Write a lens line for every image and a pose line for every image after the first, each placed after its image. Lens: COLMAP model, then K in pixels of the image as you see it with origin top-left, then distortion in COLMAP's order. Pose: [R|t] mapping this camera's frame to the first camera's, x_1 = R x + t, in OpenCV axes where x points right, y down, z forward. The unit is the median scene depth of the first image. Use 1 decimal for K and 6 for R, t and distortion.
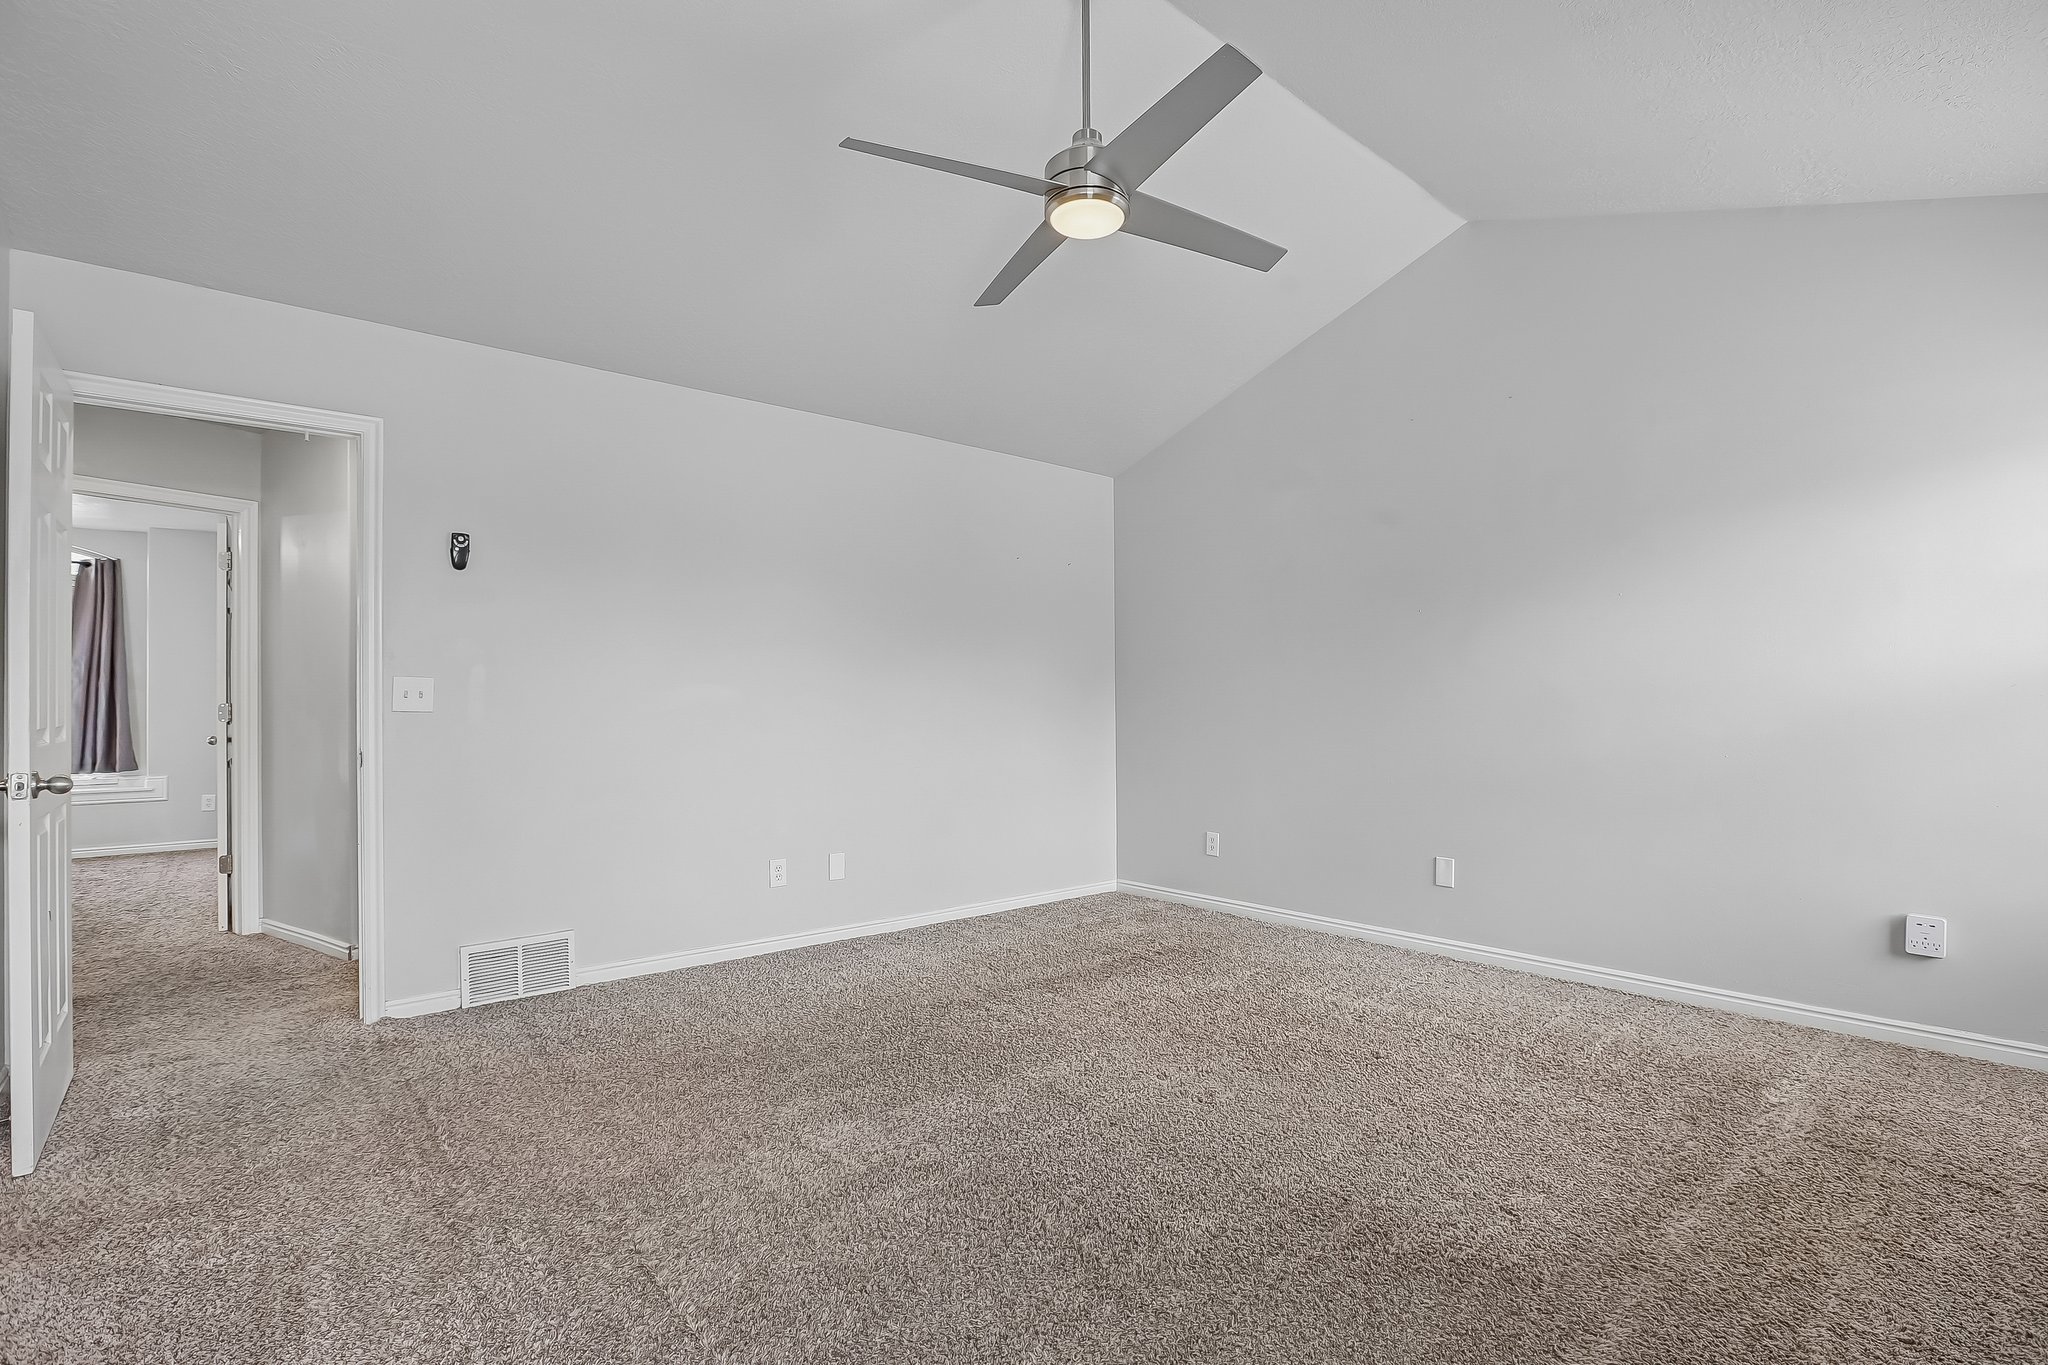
lens RADIAL K [[955.3, 0, 1039.5], [0, 955.3, 690.9], [0, 0, 1]] dist [-0.040060, 0.012340]
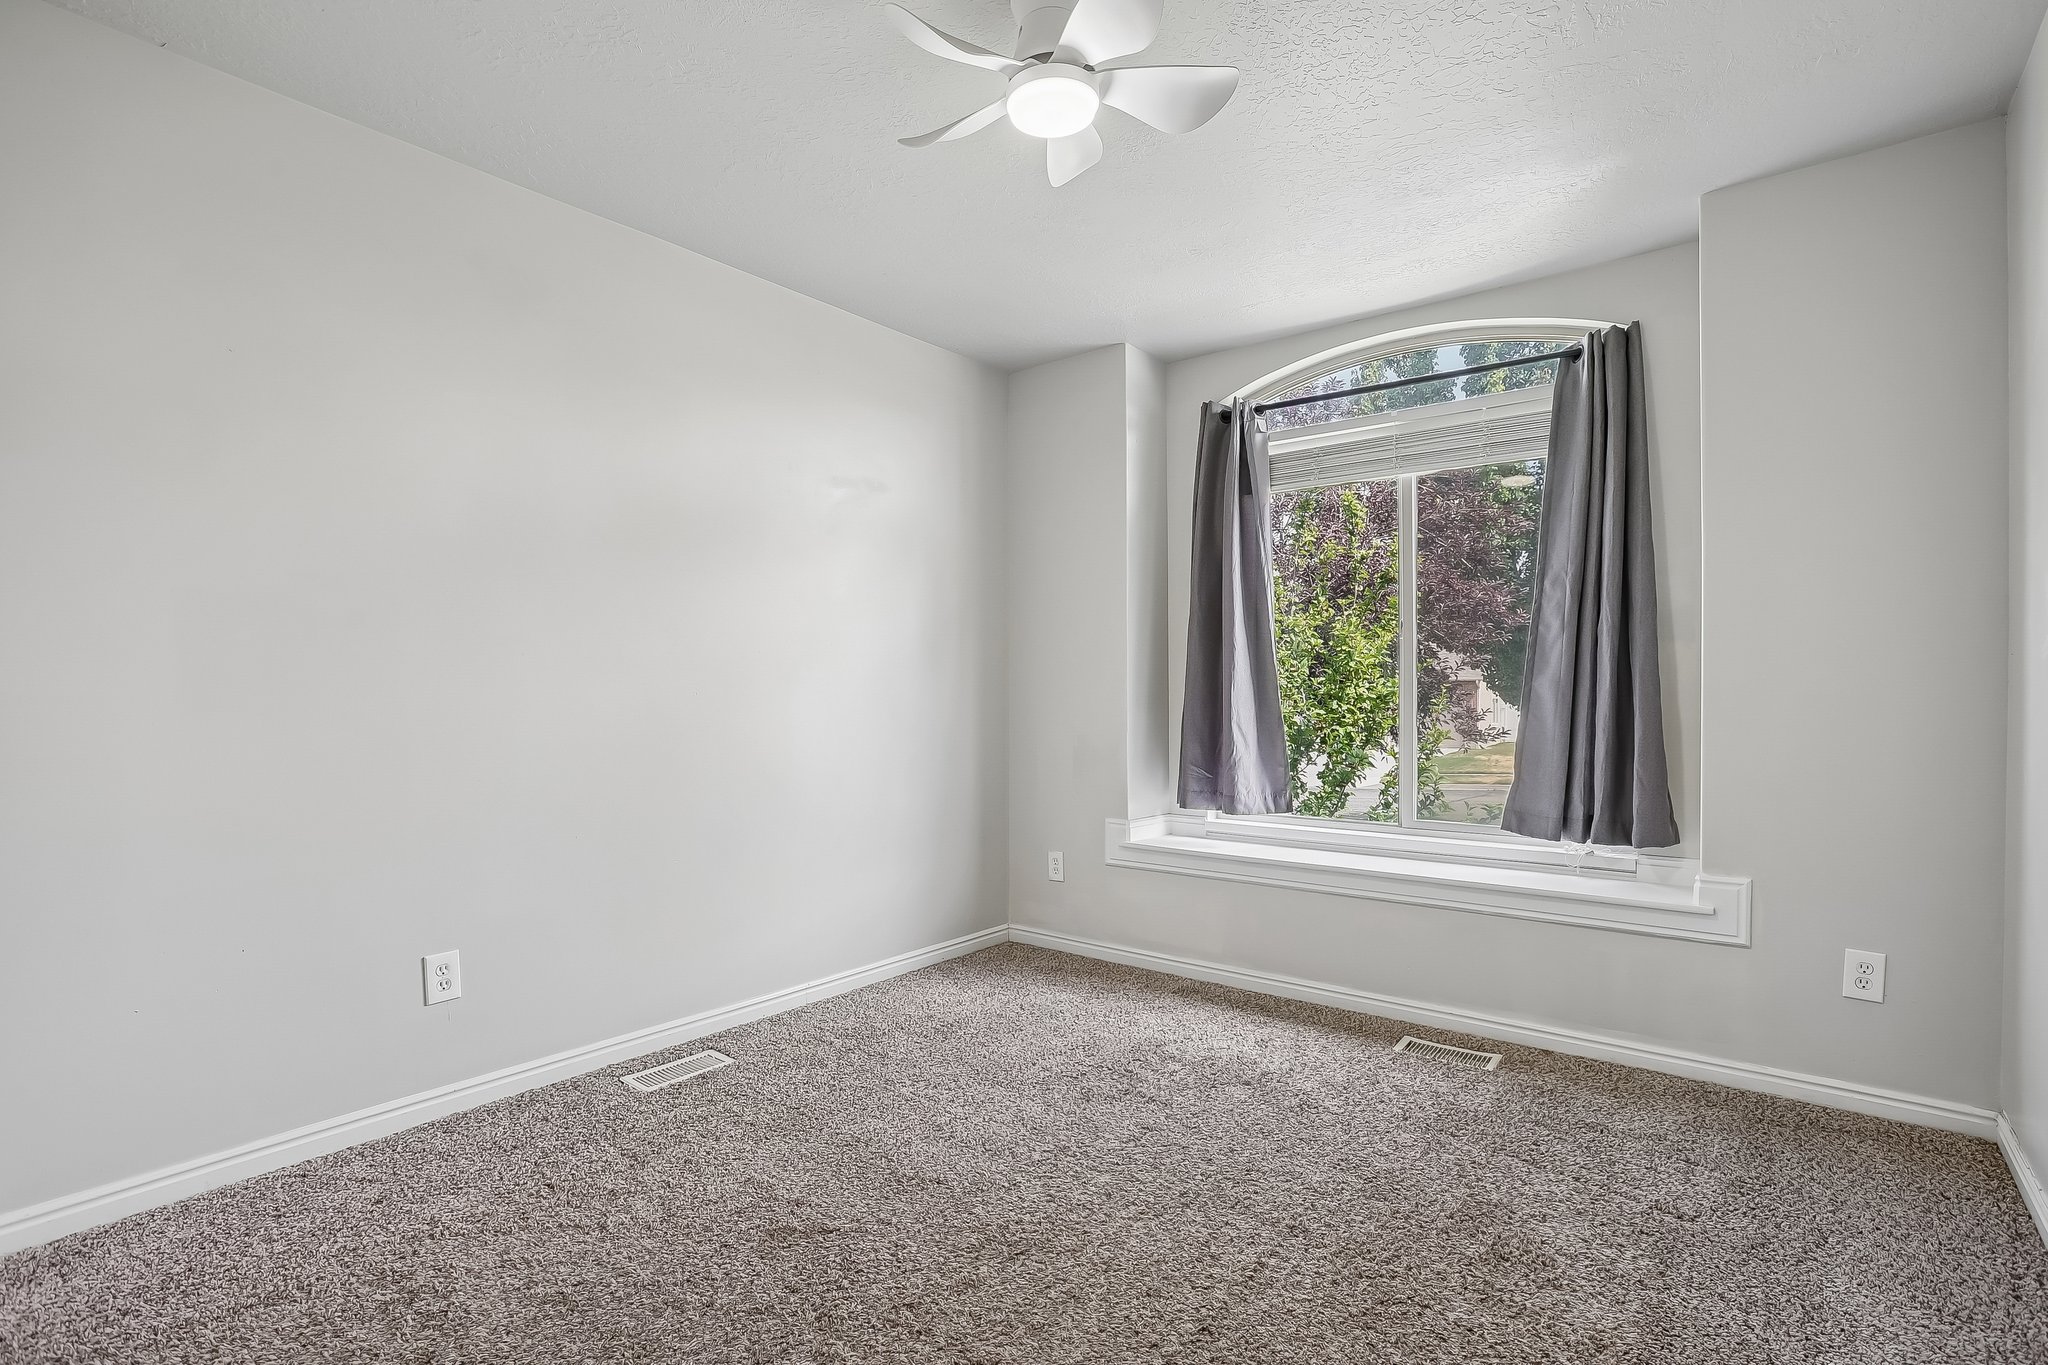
lens RADIAL K [[955.3, 0, 1033.4], [0, 955.3, 680.1], [0, 0, 1]] dist [-0.040060, 0.012340]
pose [[0.219894, 0.015336, -0.975403, -0.651048], [0.008643, 0.999807, 0.017669, 0.004836], [0.975485, -0.012316, 0.219719, 0.654772]]
